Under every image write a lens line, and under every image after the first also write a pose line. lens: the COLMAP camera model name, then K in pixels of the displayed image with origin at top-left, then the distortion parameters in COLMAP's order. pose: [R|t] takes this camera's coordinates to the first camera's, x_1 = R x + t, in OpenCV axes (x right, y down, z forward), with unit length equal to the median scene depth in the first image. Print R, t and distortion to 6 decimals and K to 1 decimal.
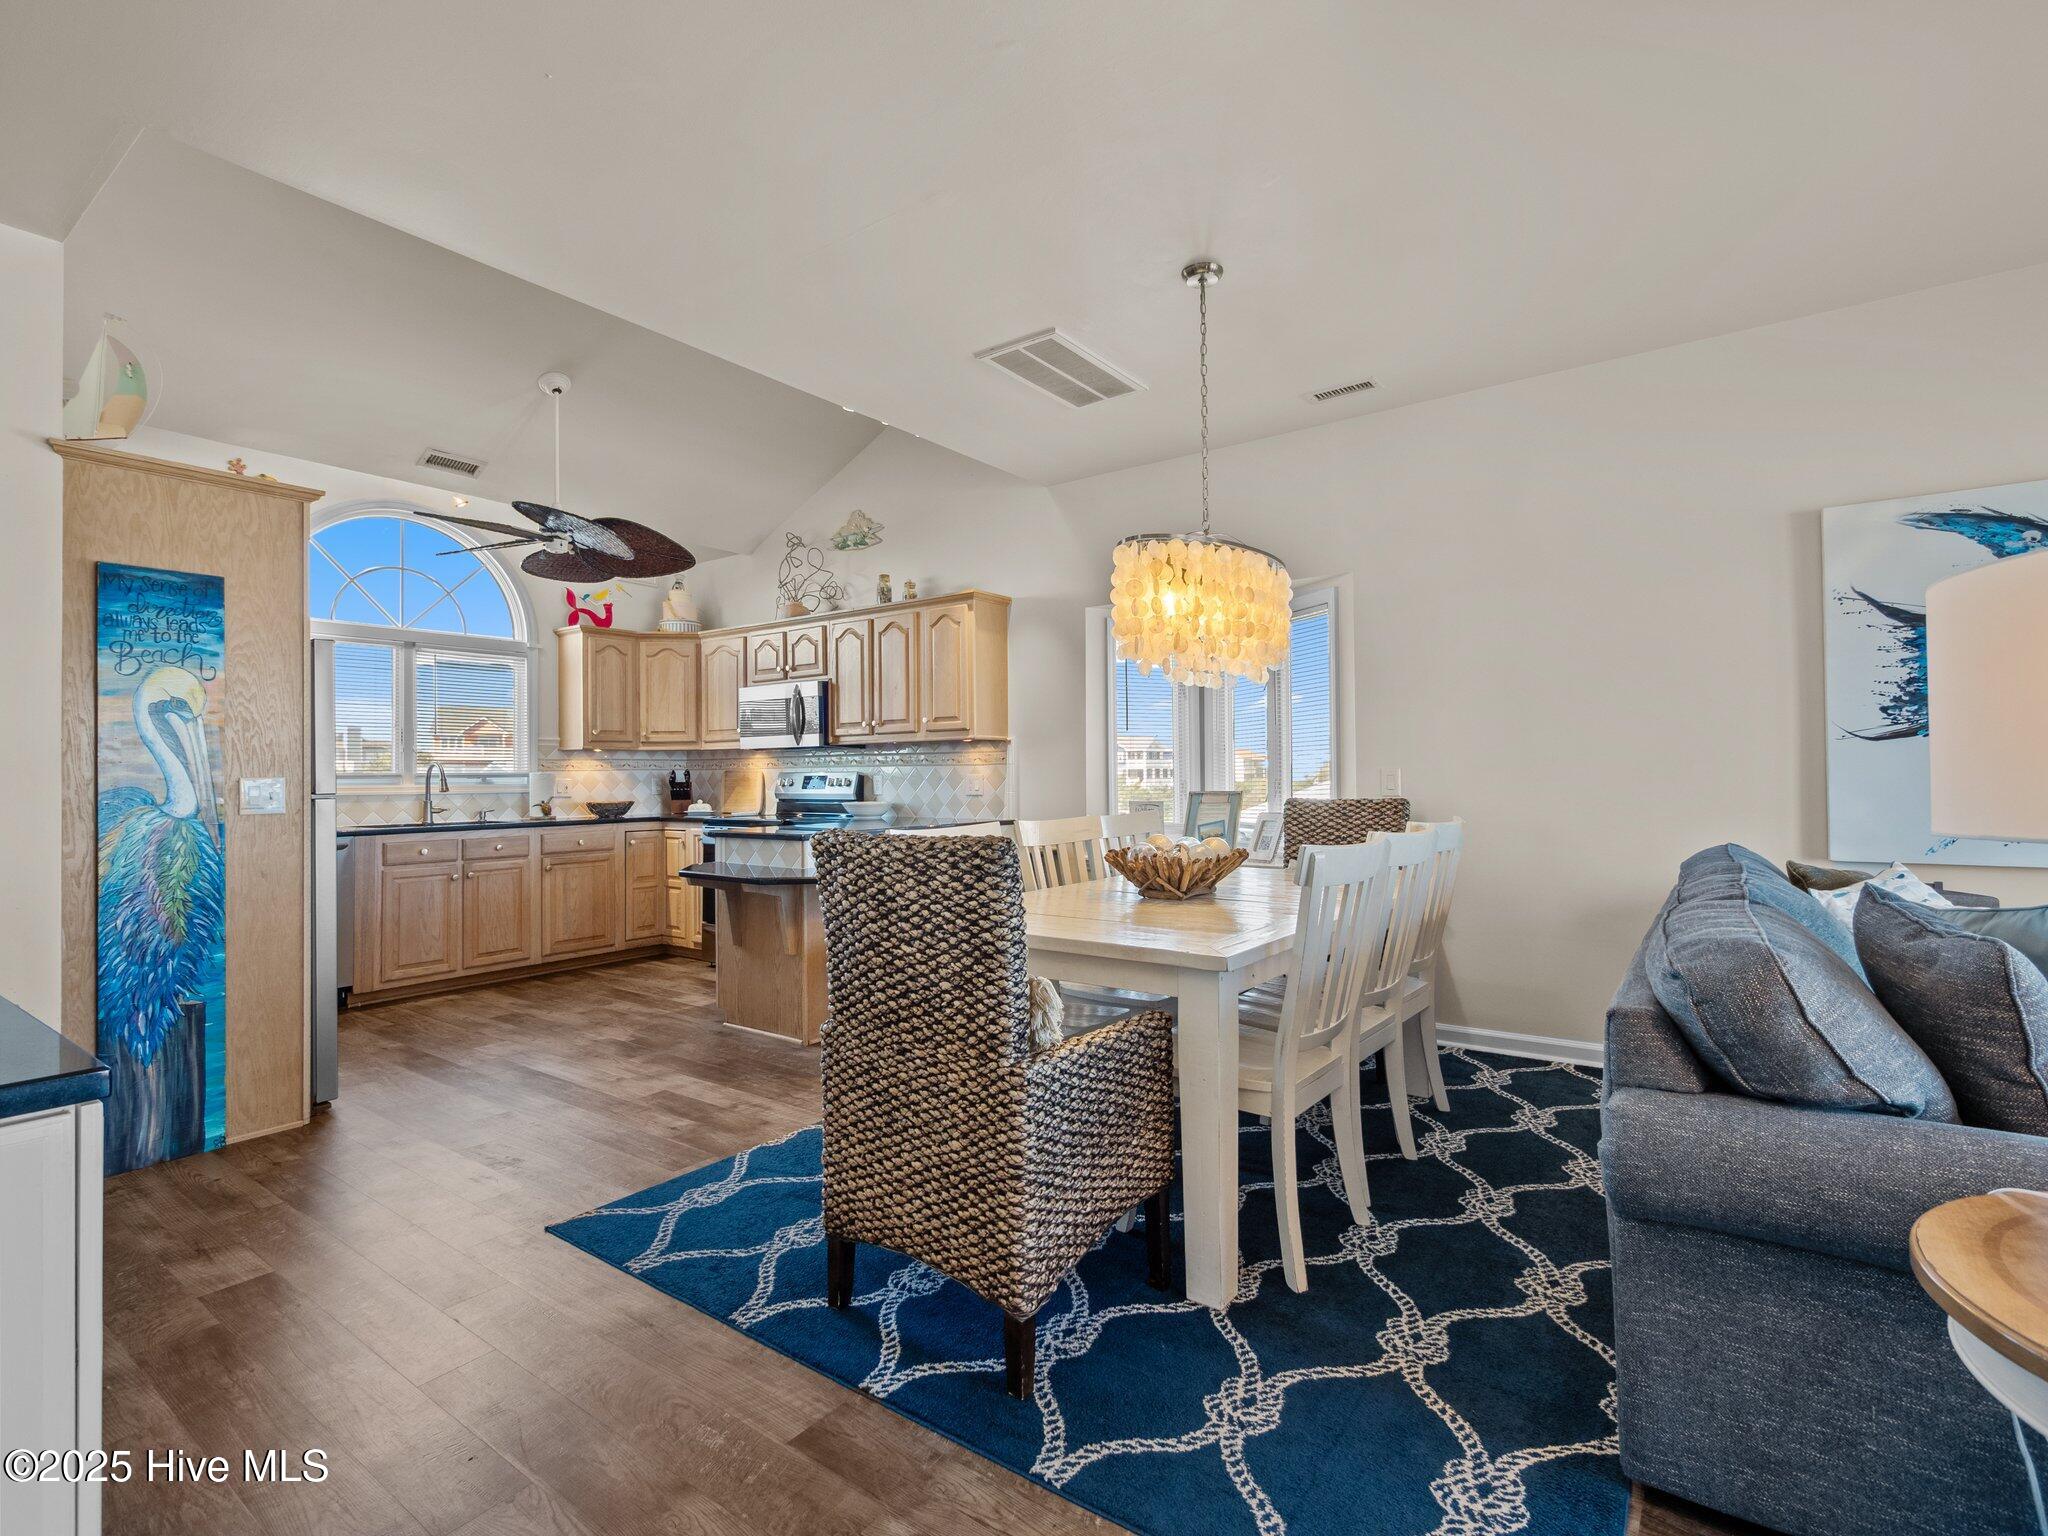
lens RADIAL K [[979.8, 0, 1023.1], [0, 979.8, 761.9], [0, 0, 1]] dist [-0.001968, 0.001457]
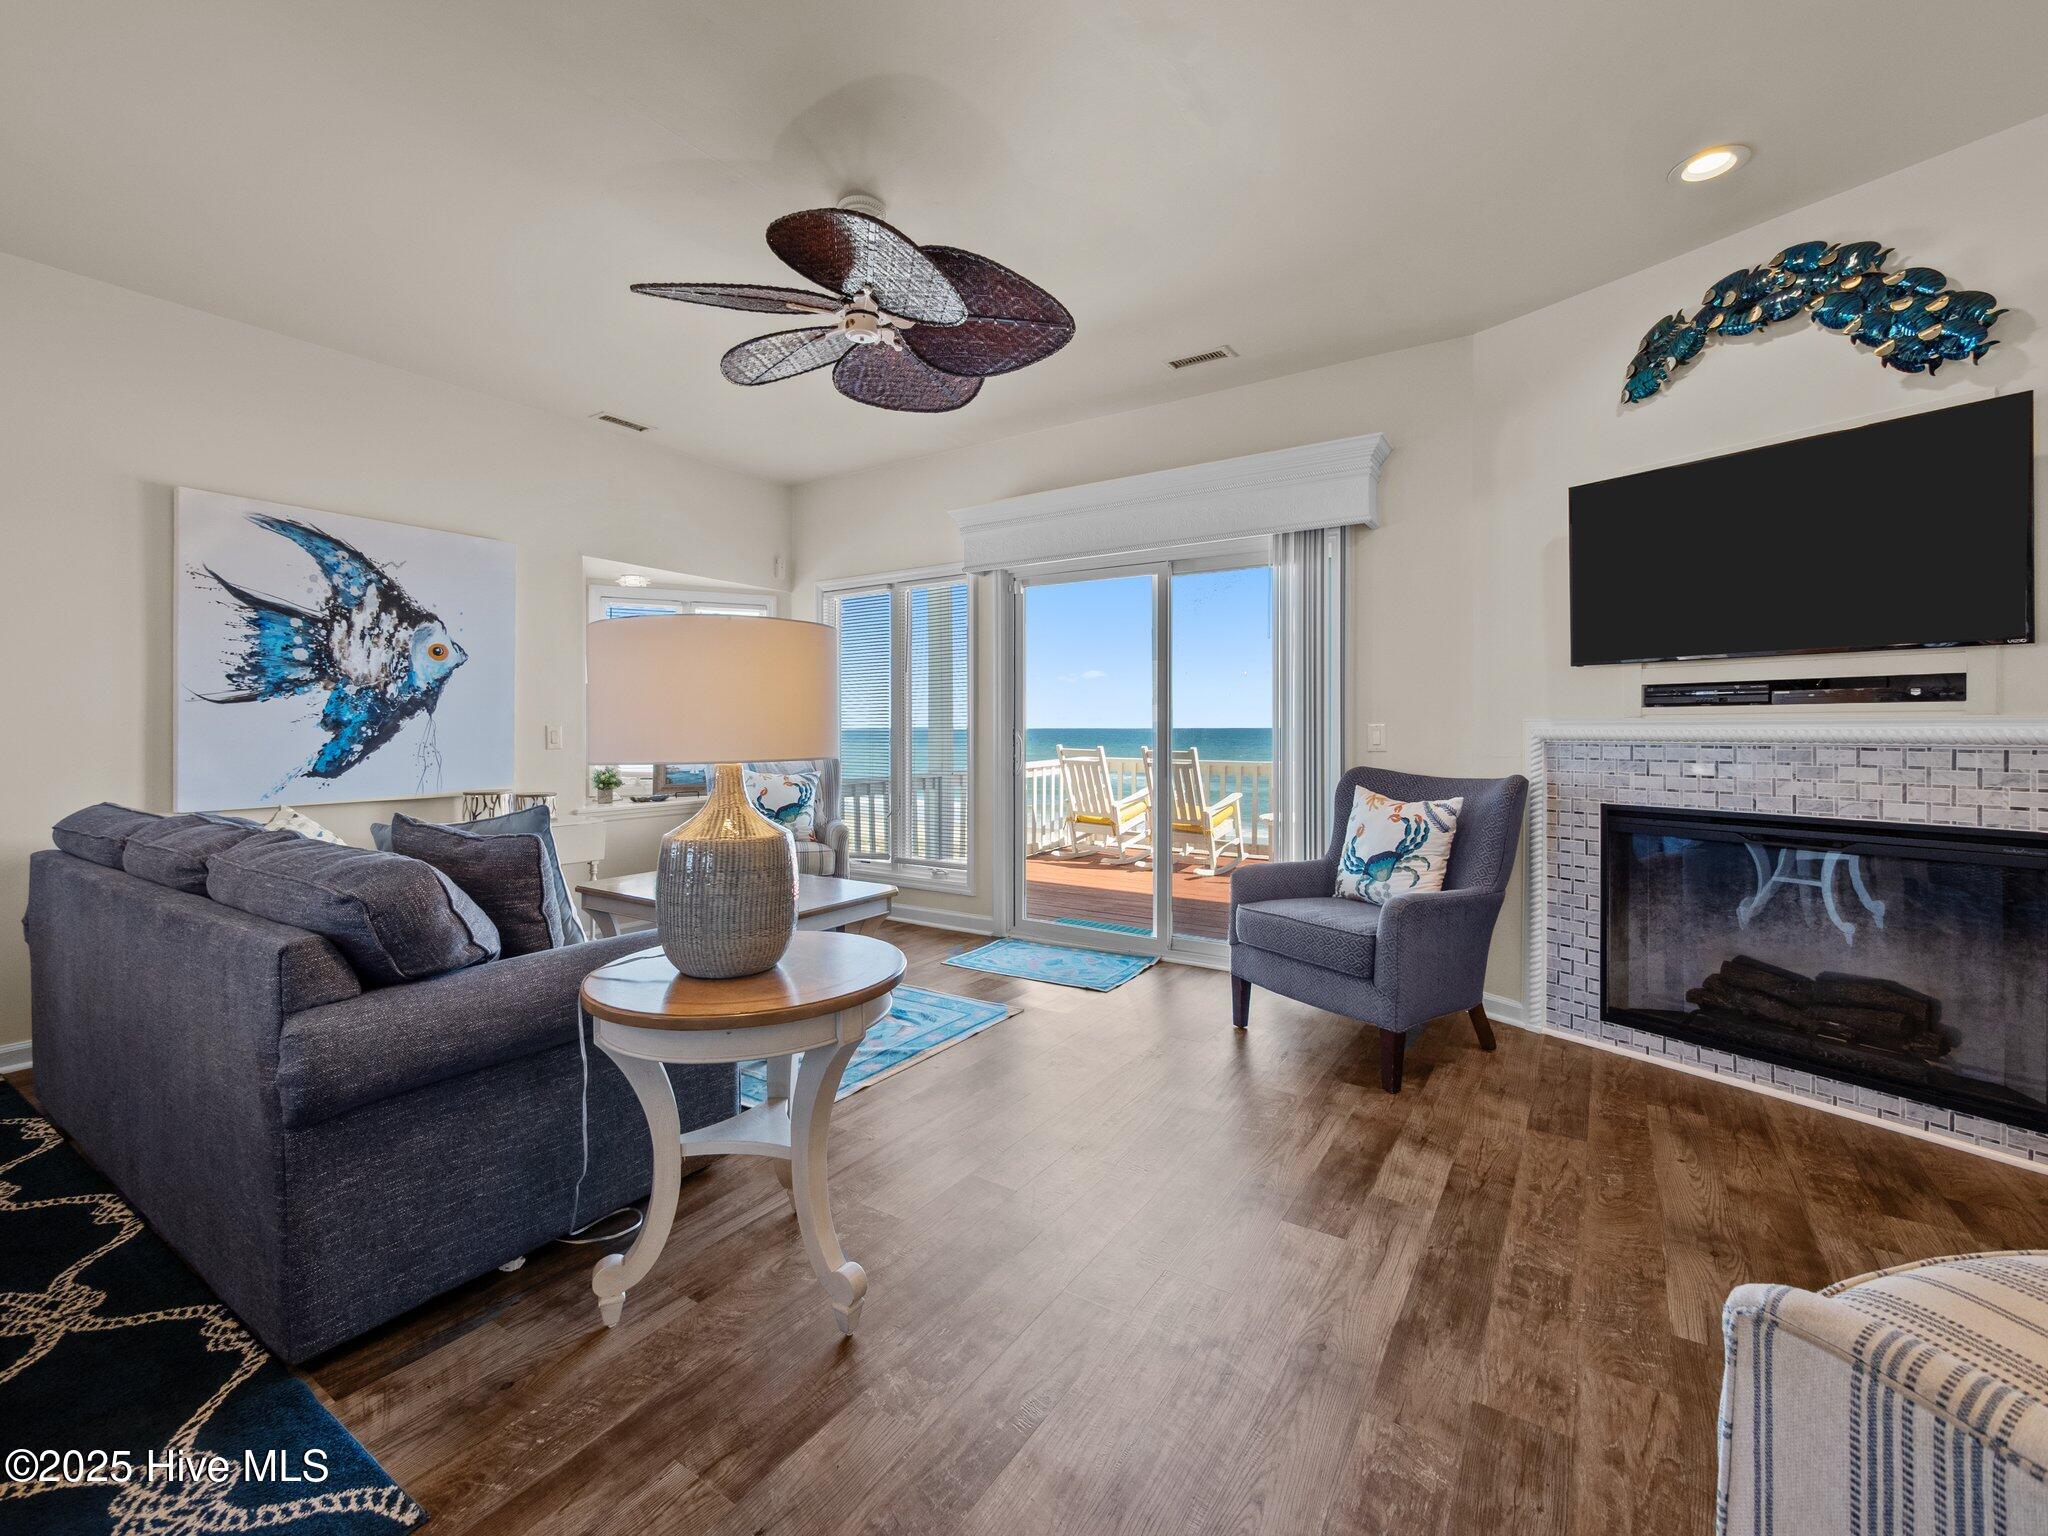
lens RADIAL K [[877.8, 0, 1036.9], [0, 877.8, 729.2], [0, 0, 1]] dist [0.004378, 0.000183]
pose [[-0.053914, 0.009221, 0.998503, -0.214768], [-0.012870, 0.999868, -0.009929, 0.006263], [-0.998463, -0.013386, -0.053789, 0.113743]]
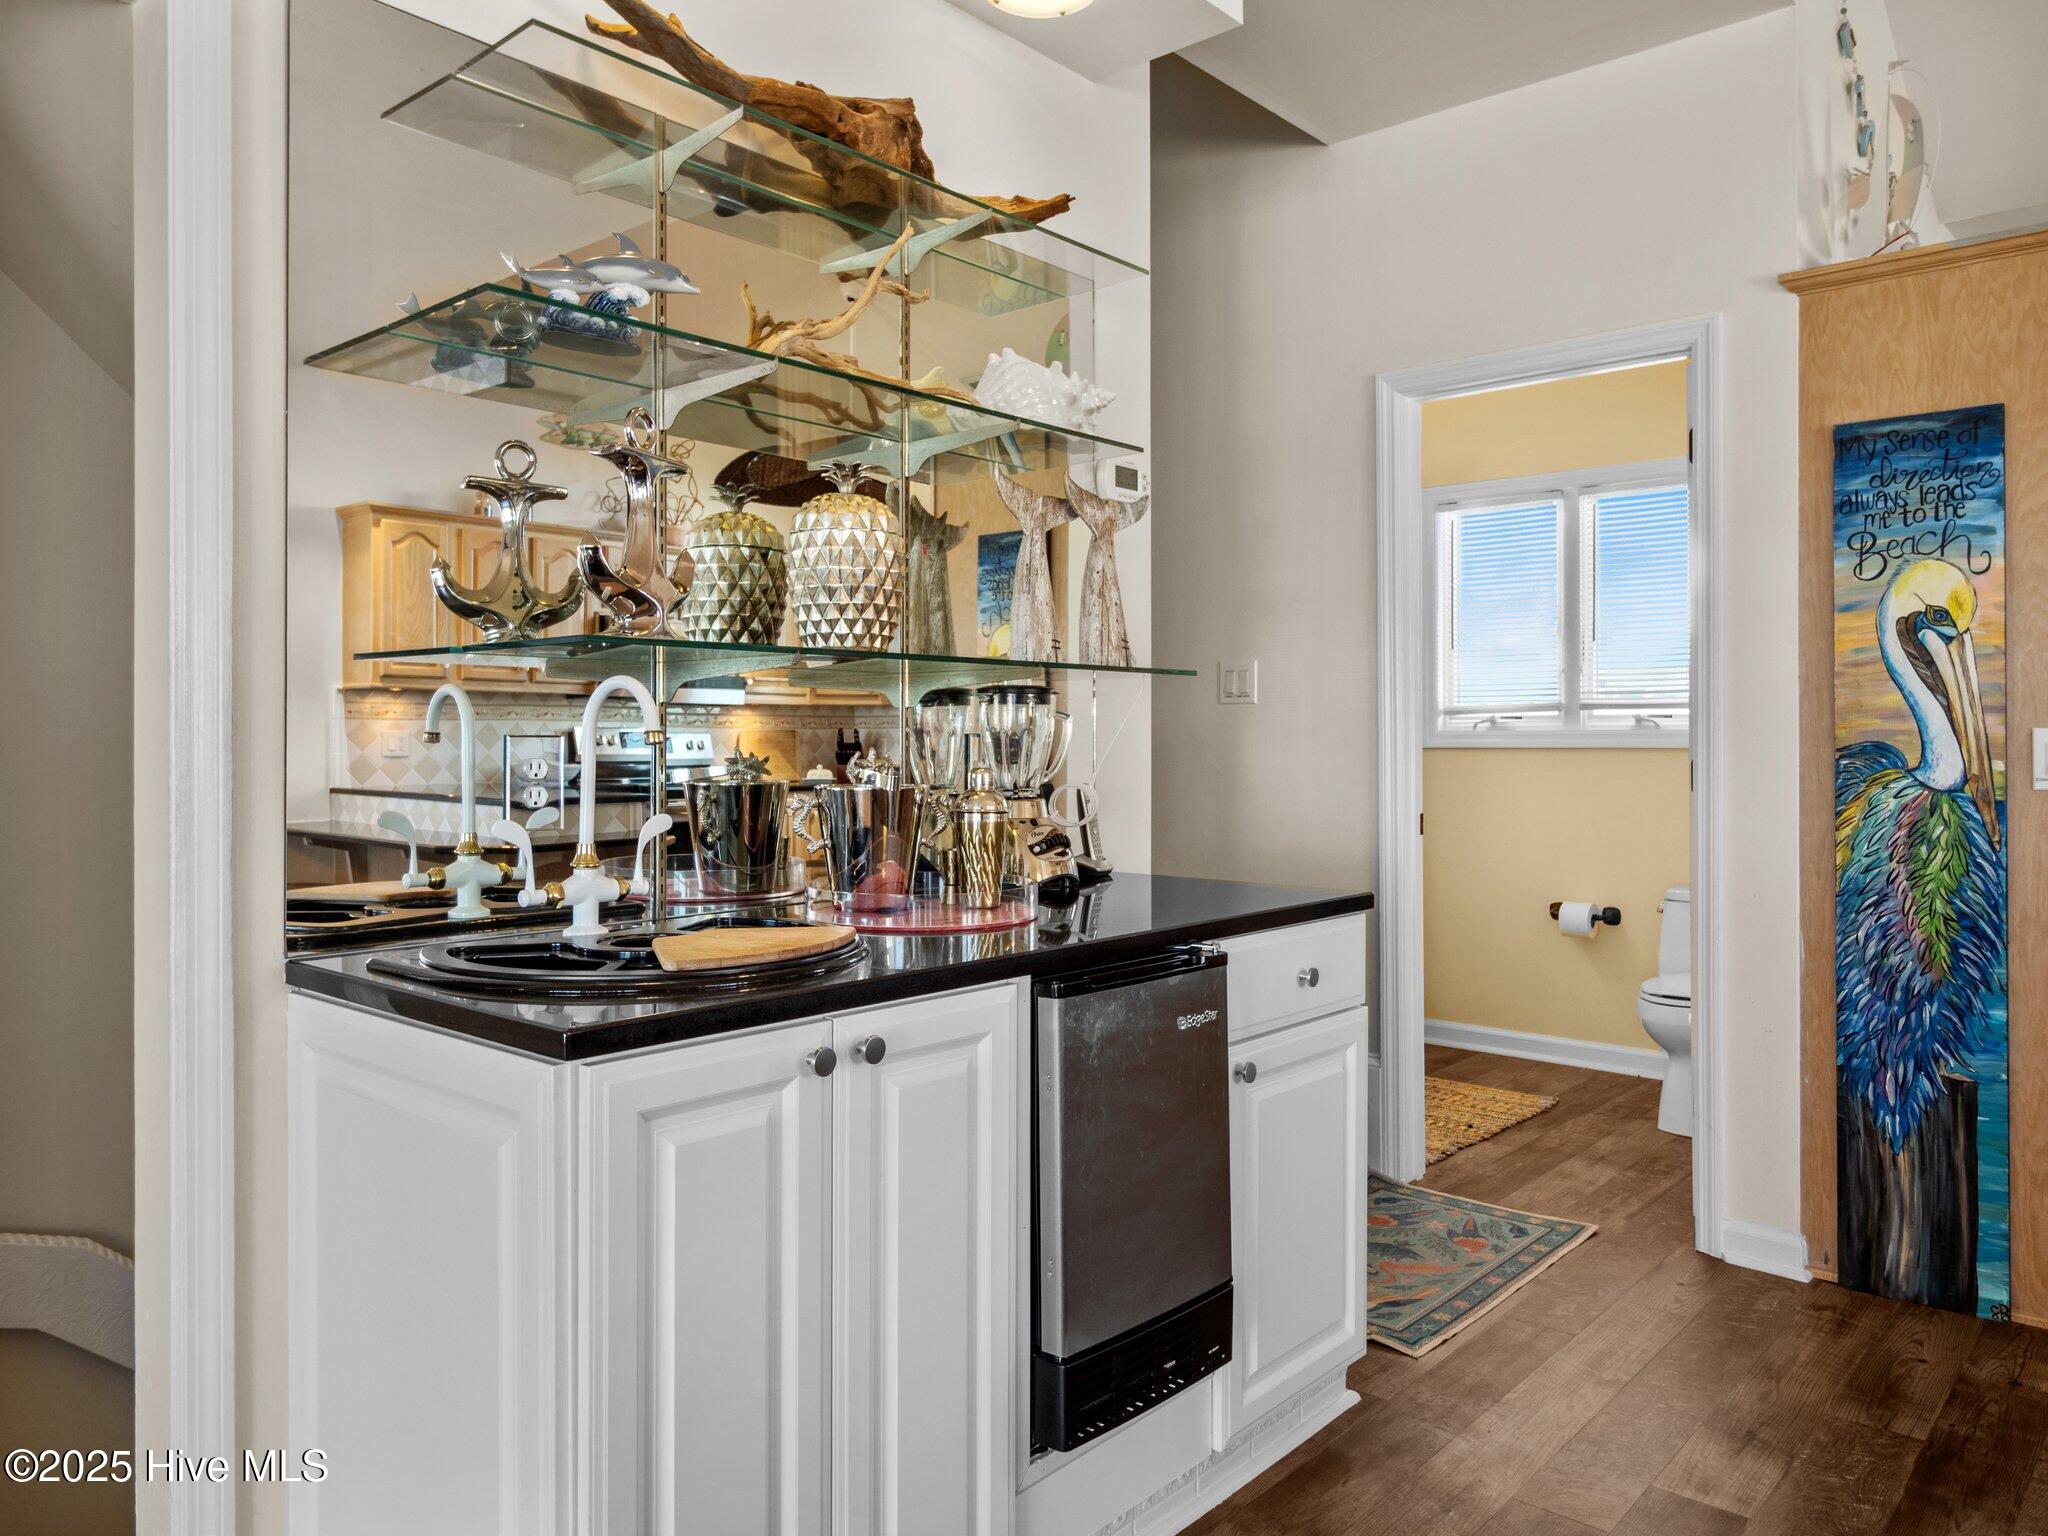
lens RADIAL K [[1430.1, 0, 1047.6], [0, 1430.1, 740.0], [0, 0, 1]] dist [0.002615, -0.000564]
pose [[-0.080737, 0.012104, -0.996662, 0.134210], [0.017466, 0.999790, 0.010727, 0.003301], [0.996582, -0.016542, -0.080932, 0.474662]]
